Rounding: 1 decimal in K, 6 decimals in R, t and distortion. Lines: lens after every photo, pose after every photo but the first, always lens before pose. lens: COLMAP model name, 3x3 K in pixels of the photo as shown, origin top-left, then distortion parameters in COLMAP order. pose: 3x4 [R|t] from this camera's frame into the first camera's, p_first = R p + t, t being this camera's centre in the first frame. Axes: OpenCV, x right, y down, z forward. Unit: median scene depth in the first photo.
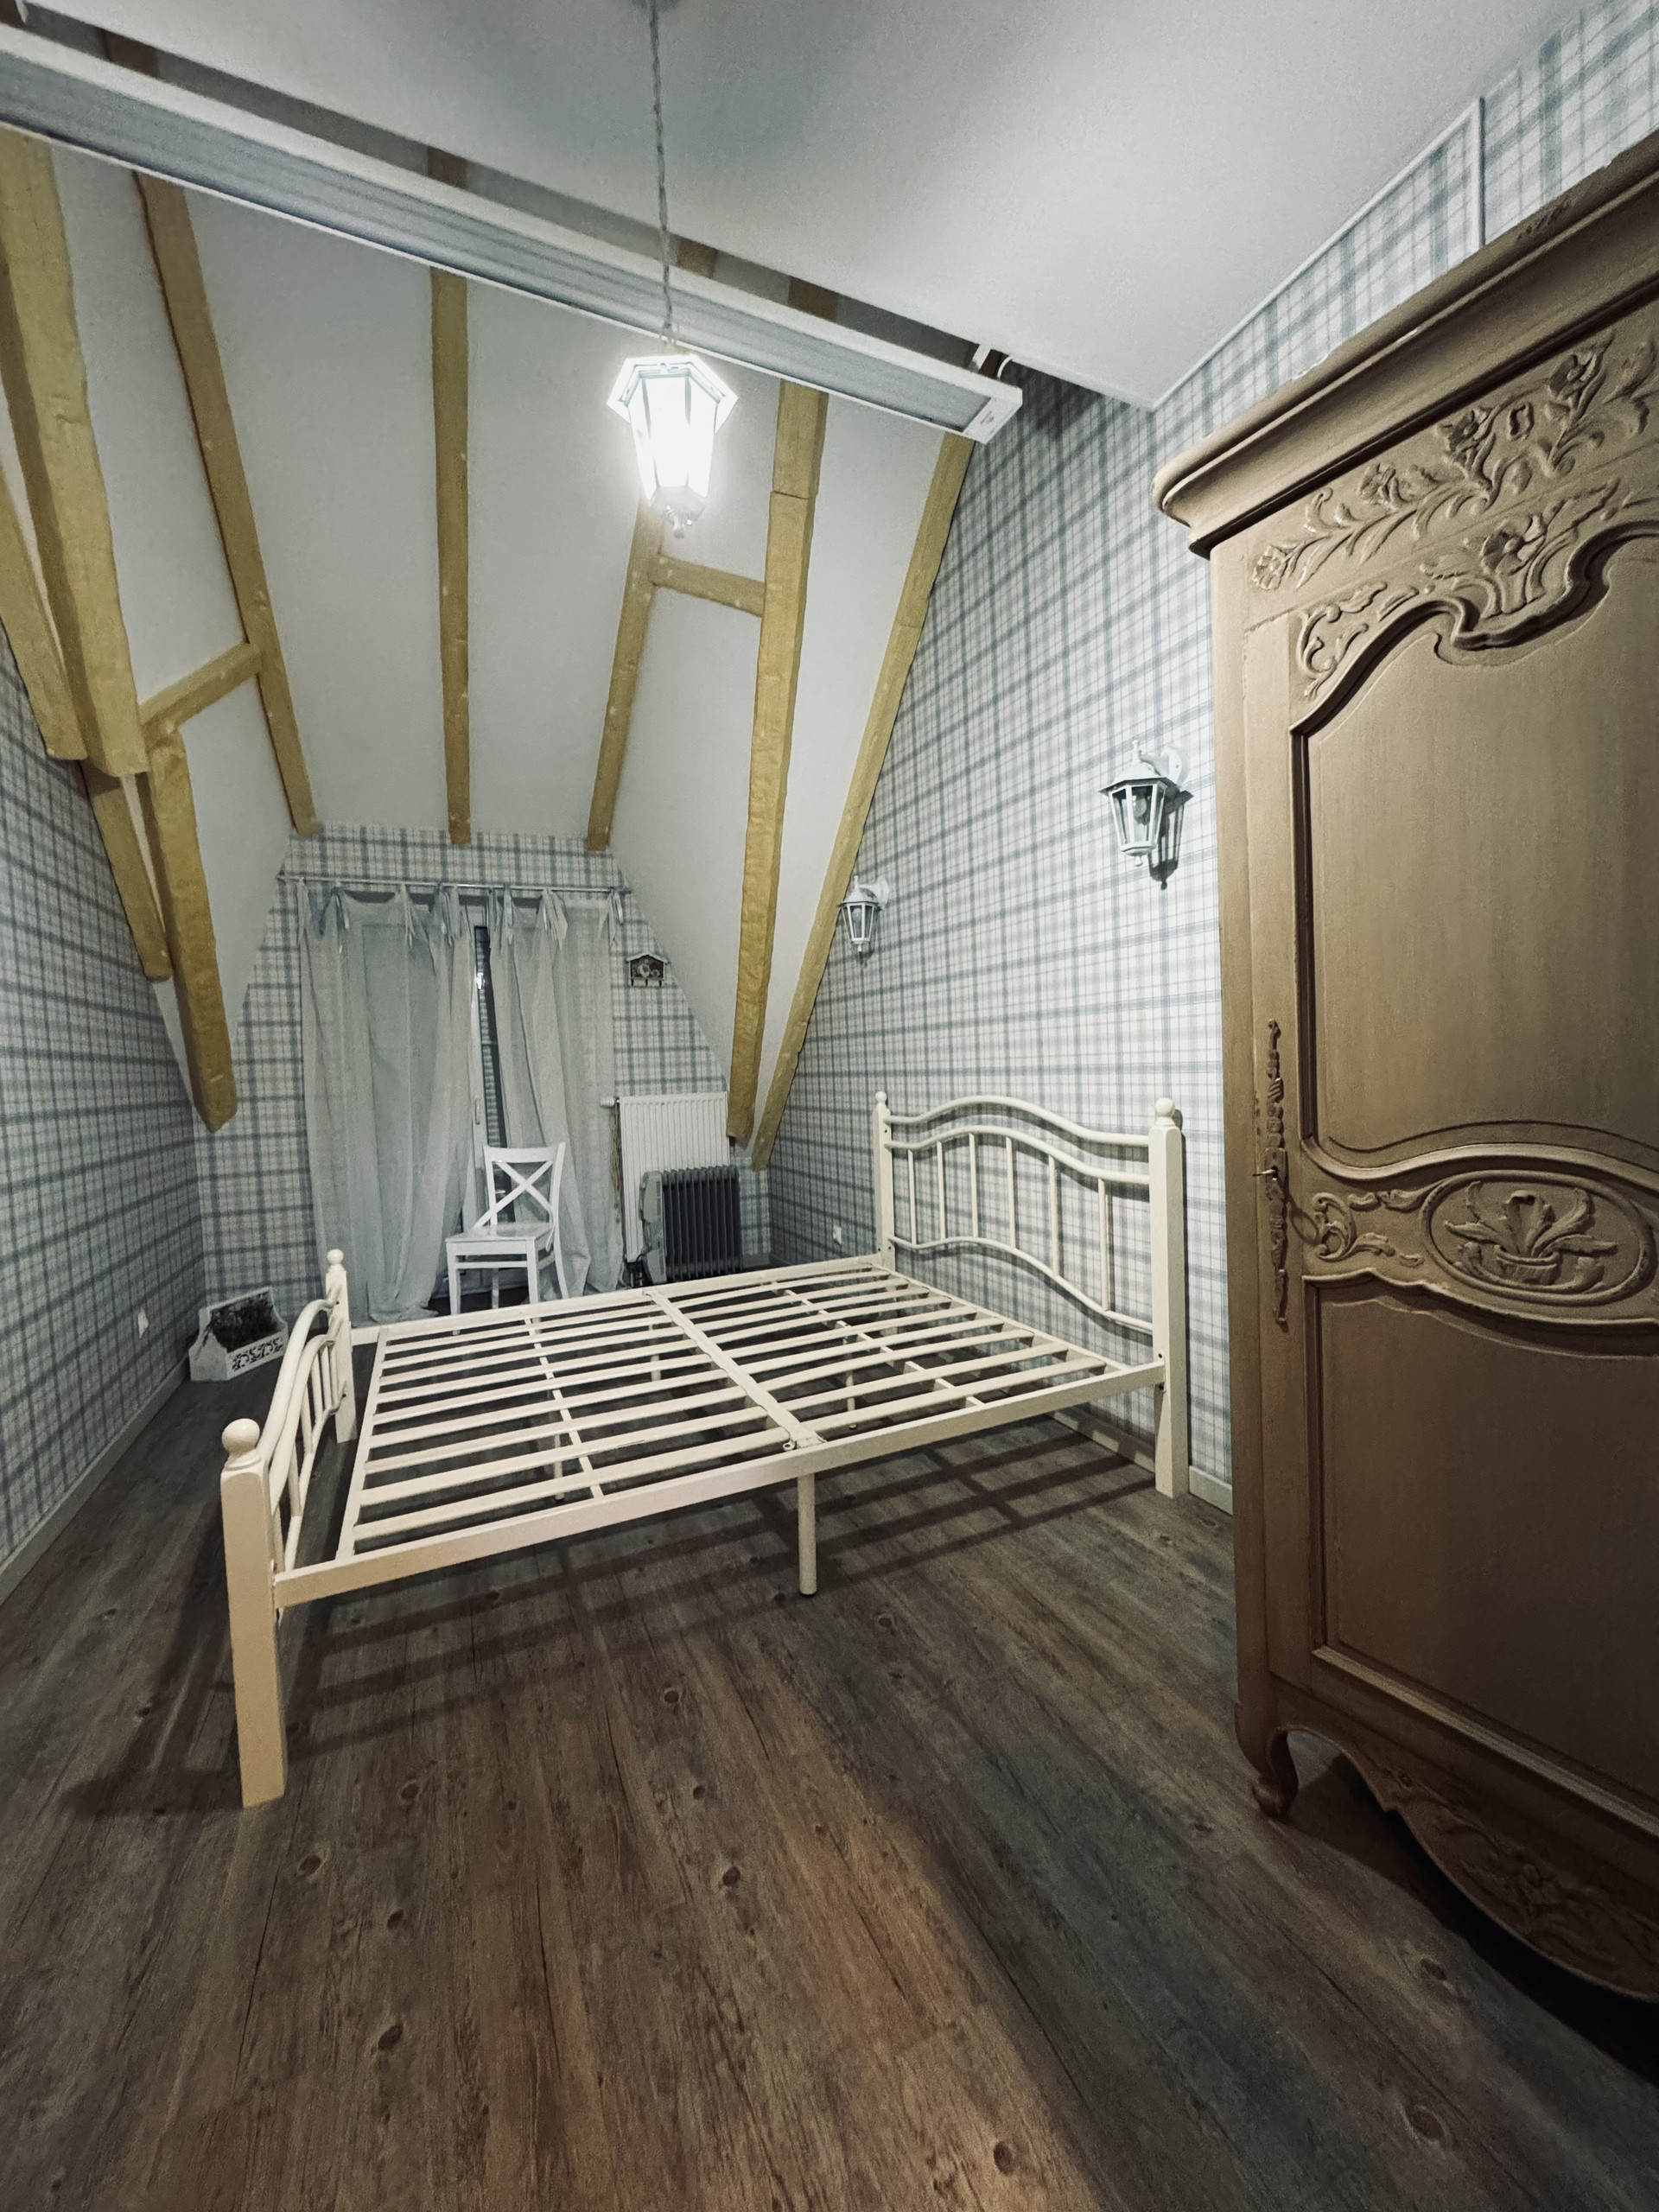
lens RADIAL K [[879.7, 0, 836.1], [0, 879.7, 1107.8], [0, 0, 1]] dist [-0.000946, 0.000304]
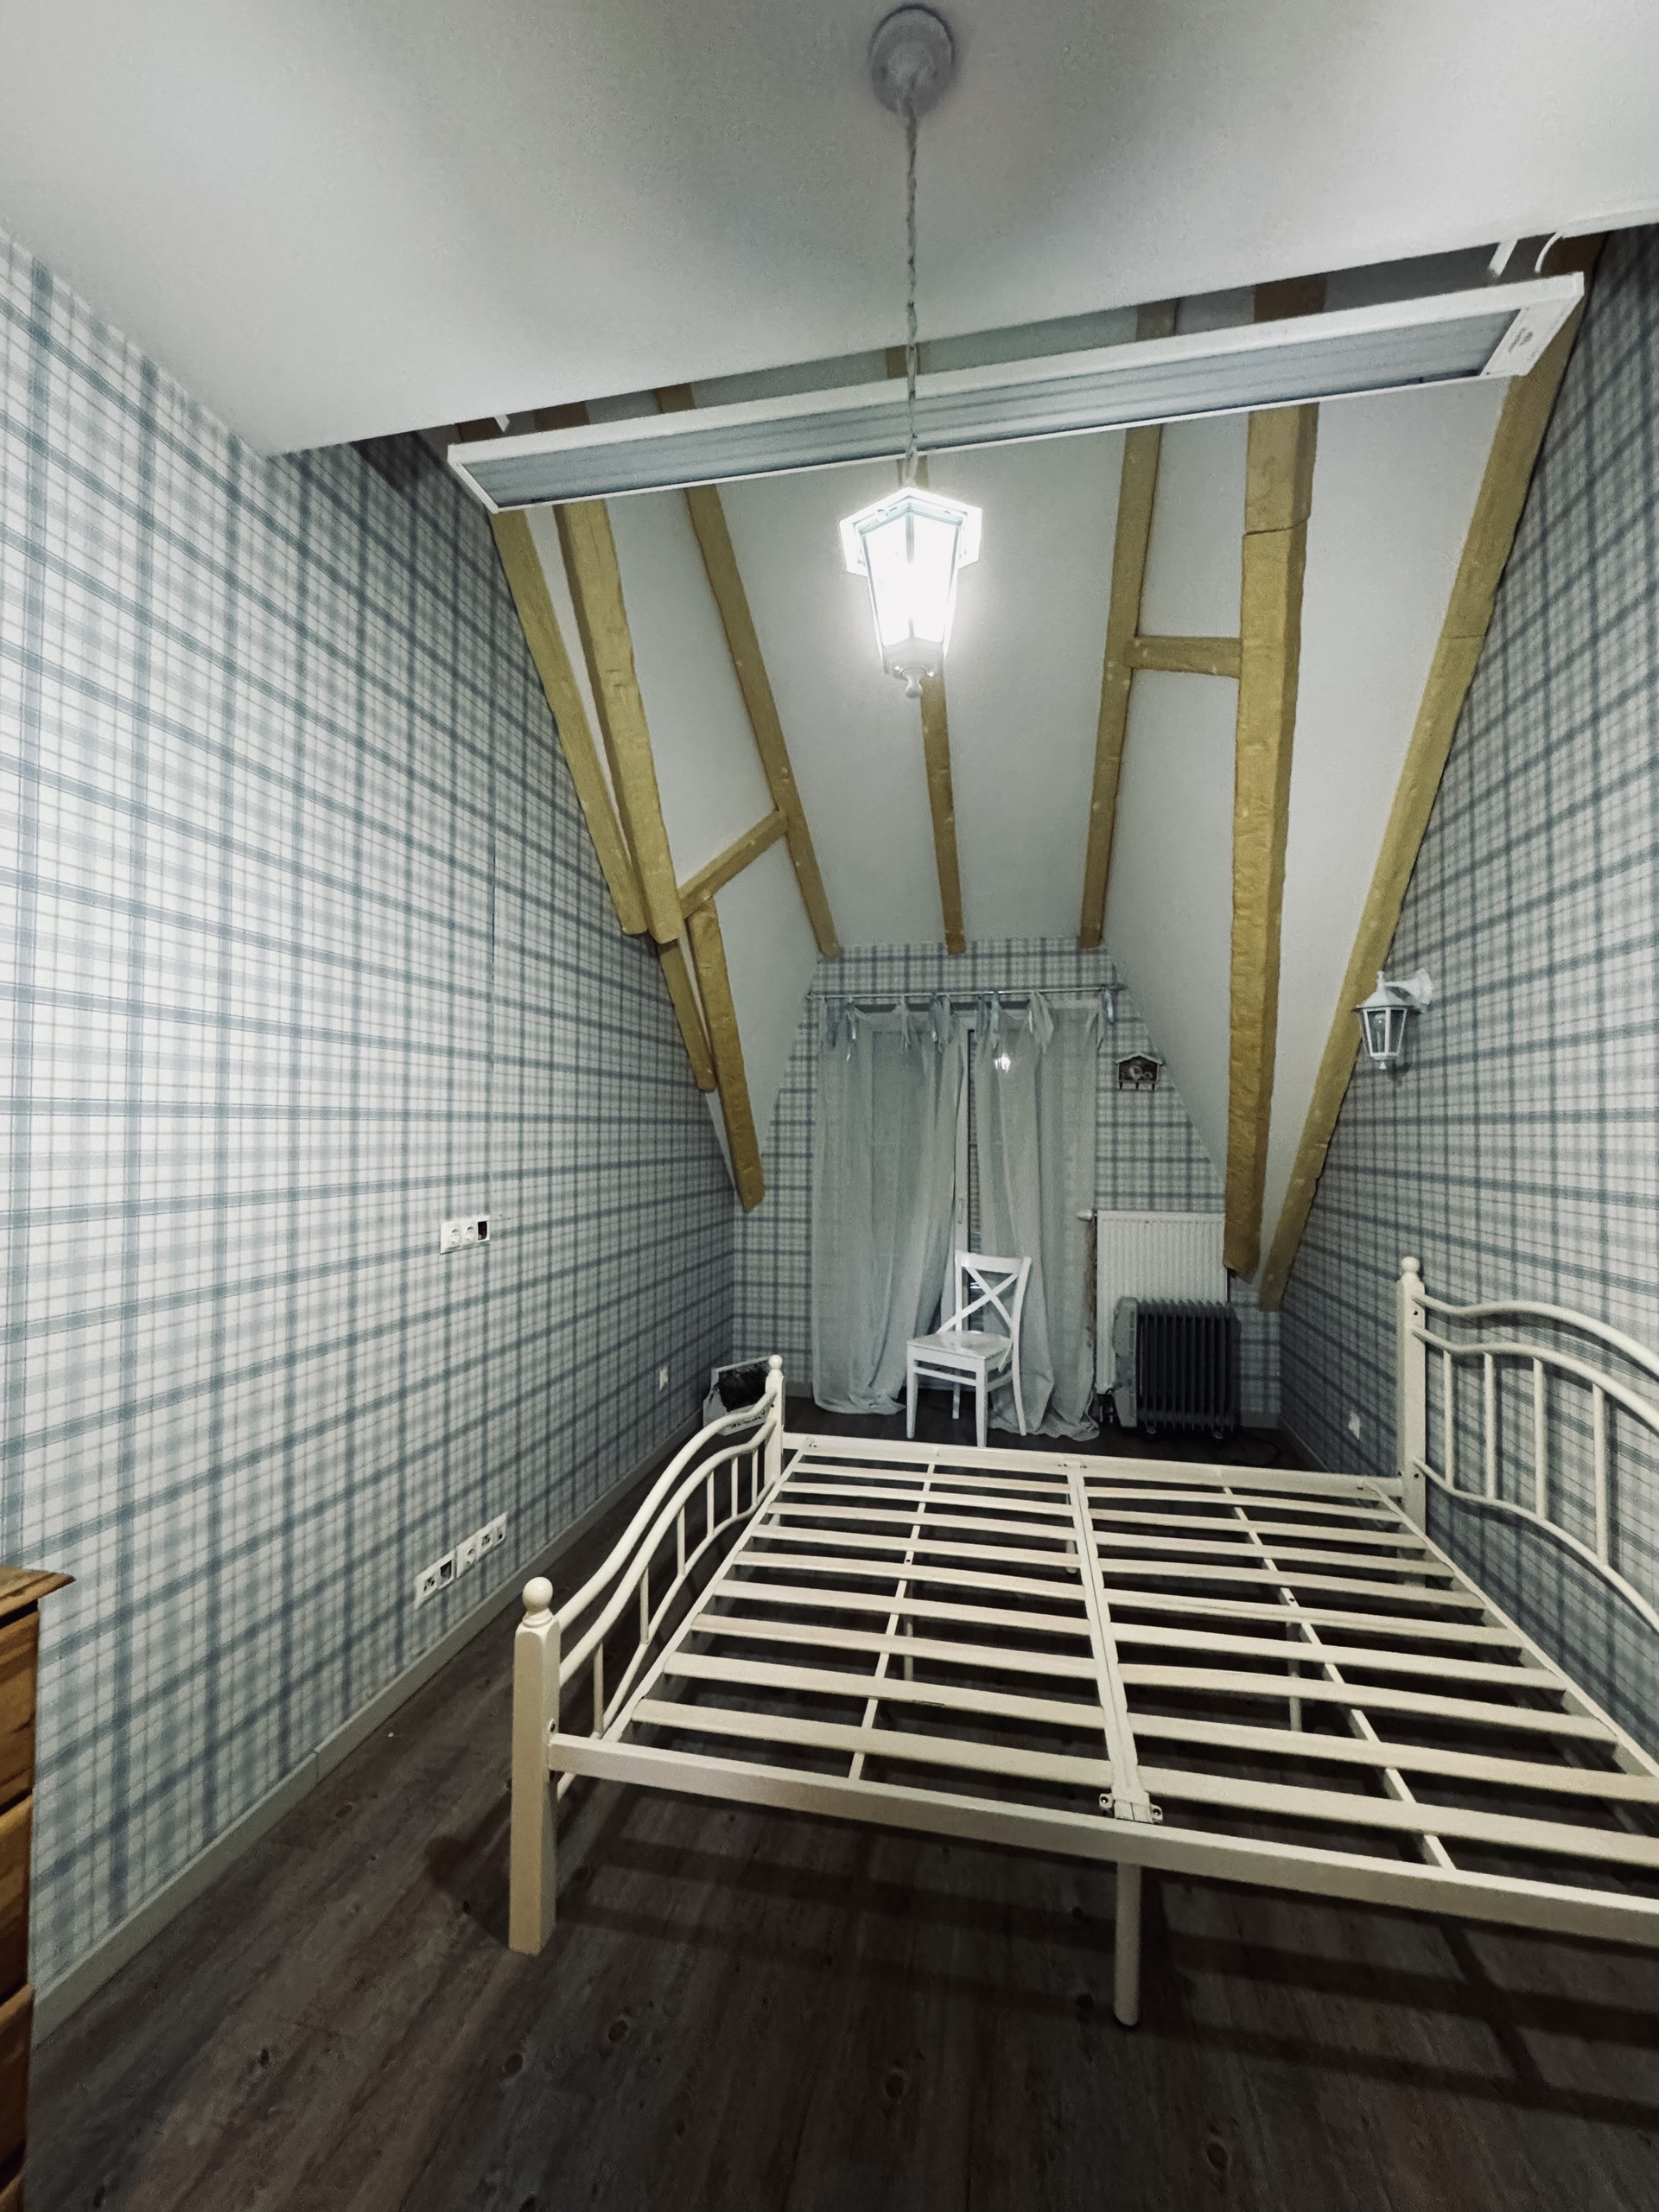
lens RADIAL K [[879.7, 0, 835.9], [0, 879.7, 1107.9], [0, 0, 1]] dist [-0.000946, 0.000304]
pose [[0.804265, 0.031675, -0.593426, 0.120790], [-0.068474, 0.996867, -0.039593, -0.101742], [0.590313, 0.072478, 0.803914, 0.144006]]
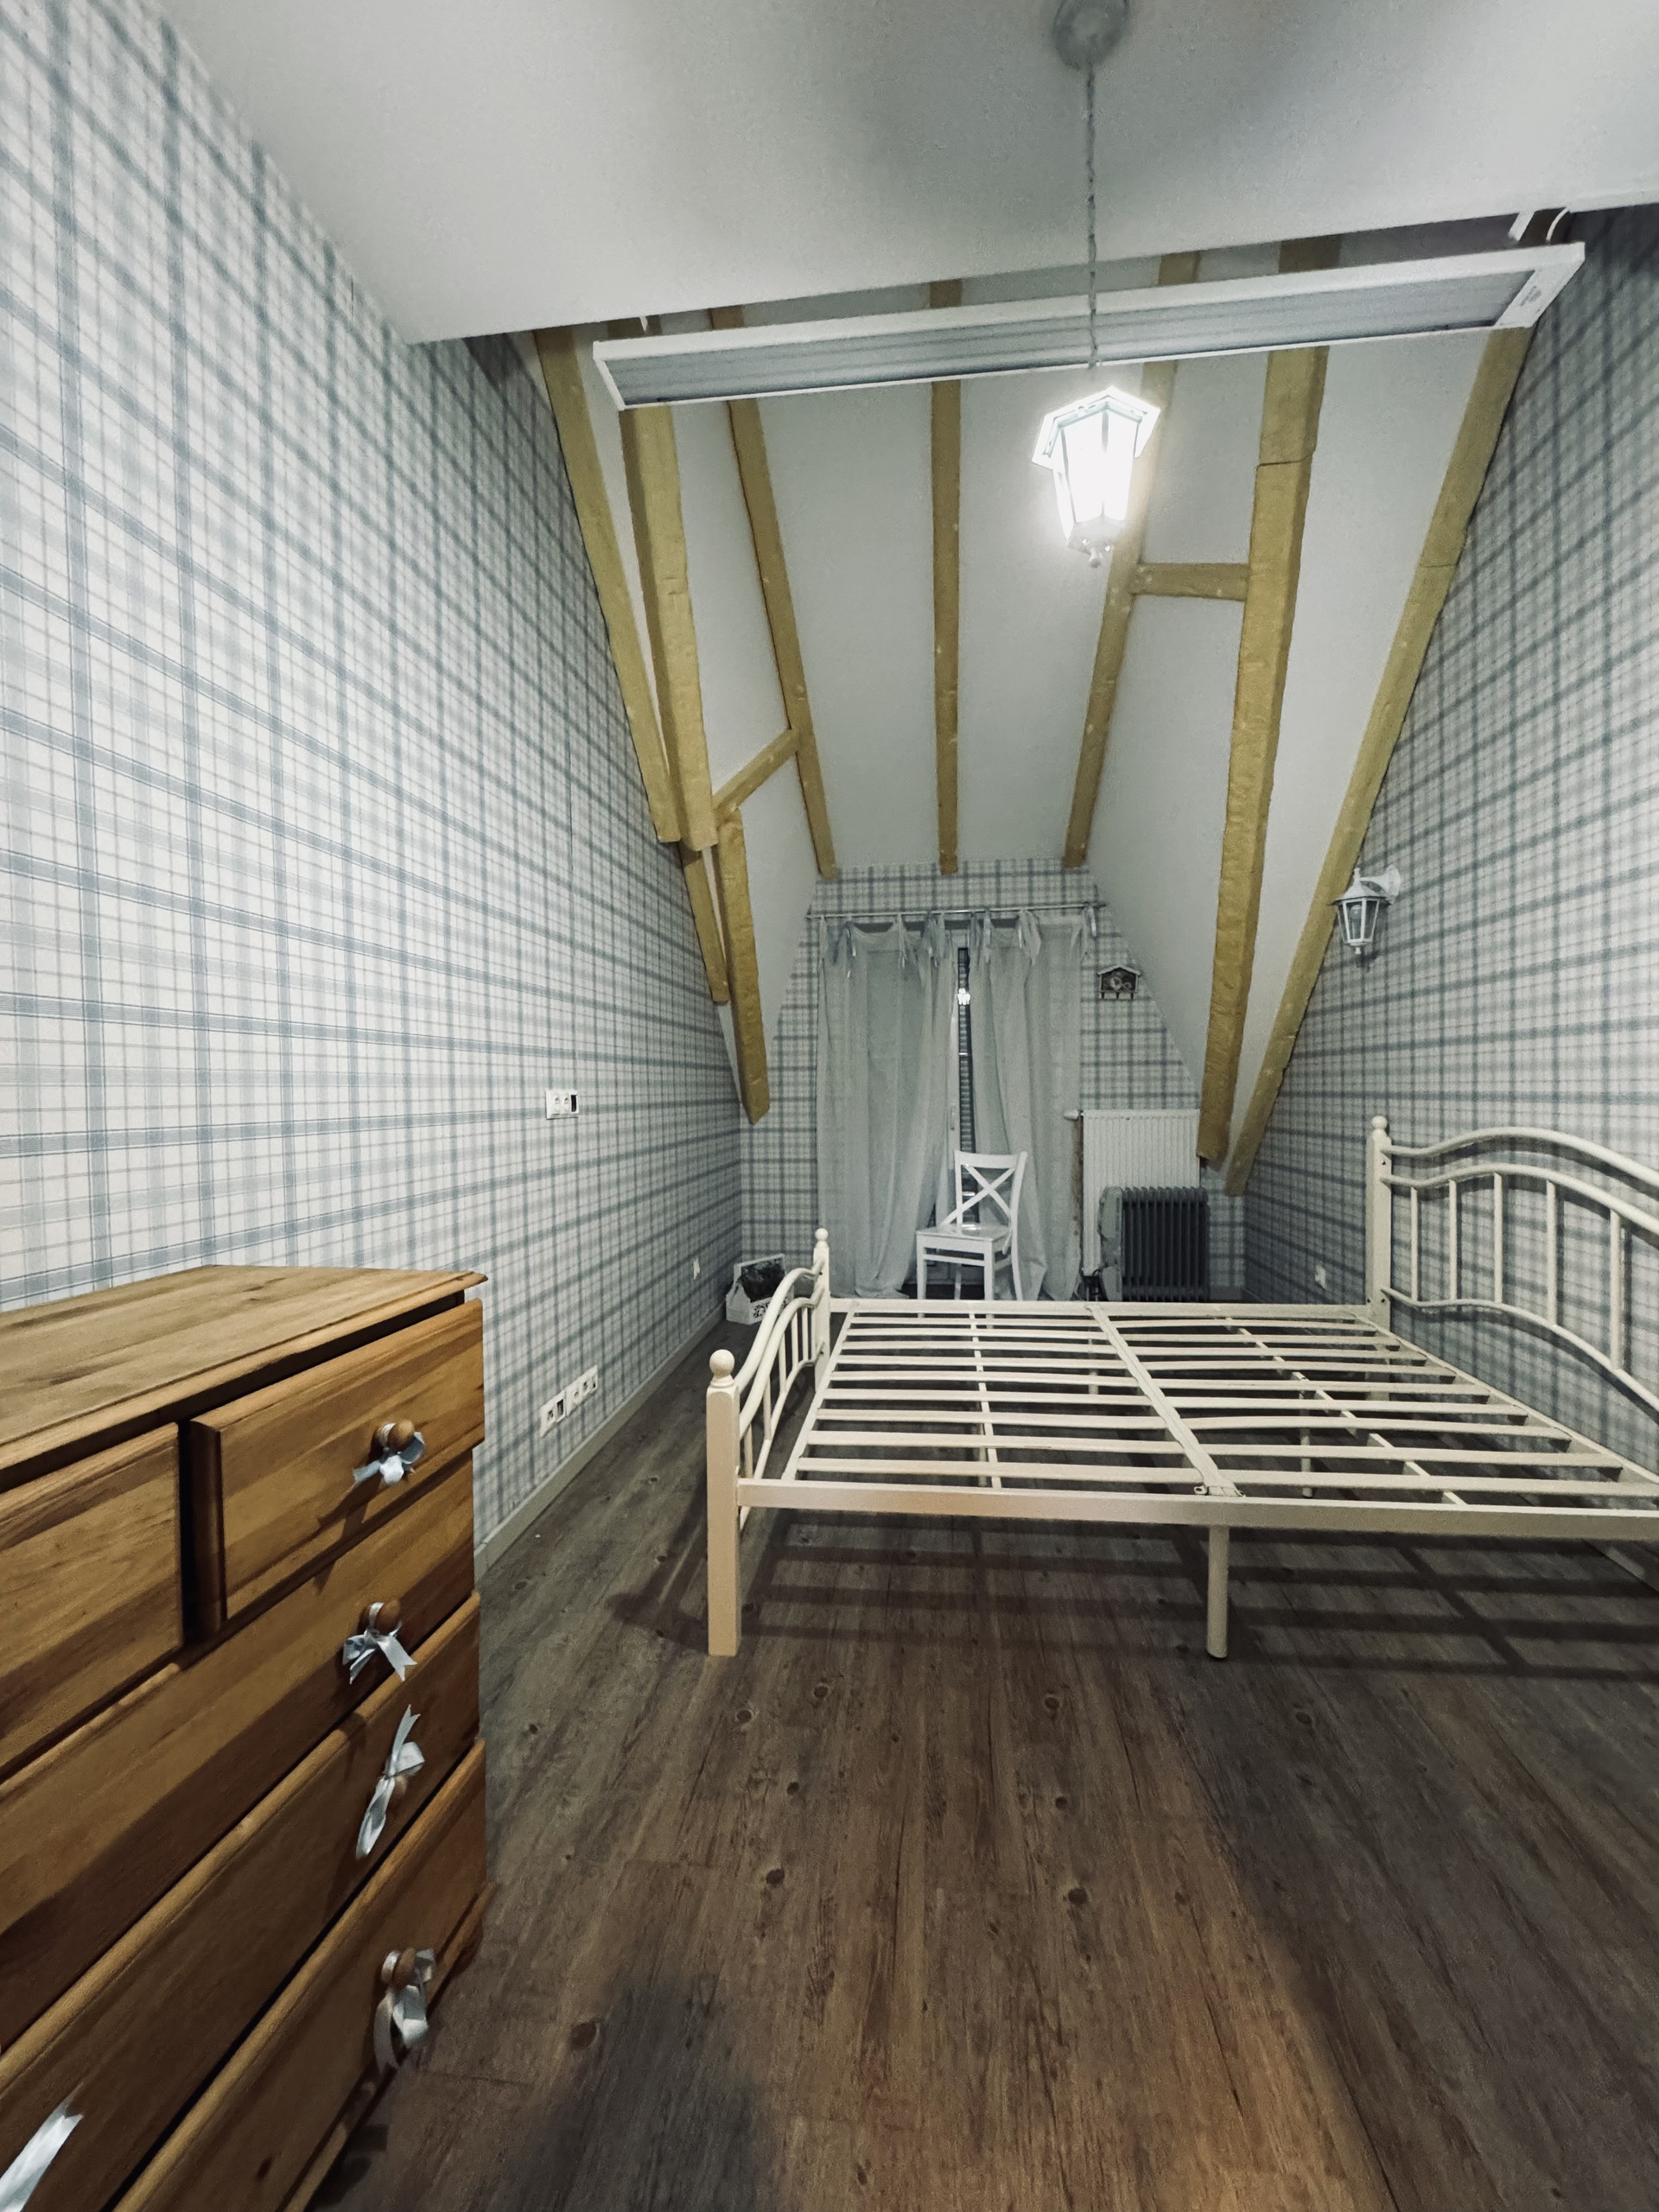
lens RADIAL K [[879.7, 0, 836.7], [0, 879.7, 1107.6], [0, 0, 1]] dist [-0.000946, 0.000304]
pose [[0.853201, 0.040899, -0.519976, 0.055679], [-0.047856, 0.998854, 0.000043, -0.002549], [0.519382, 0.024847, 0.854181, -0.006935]]
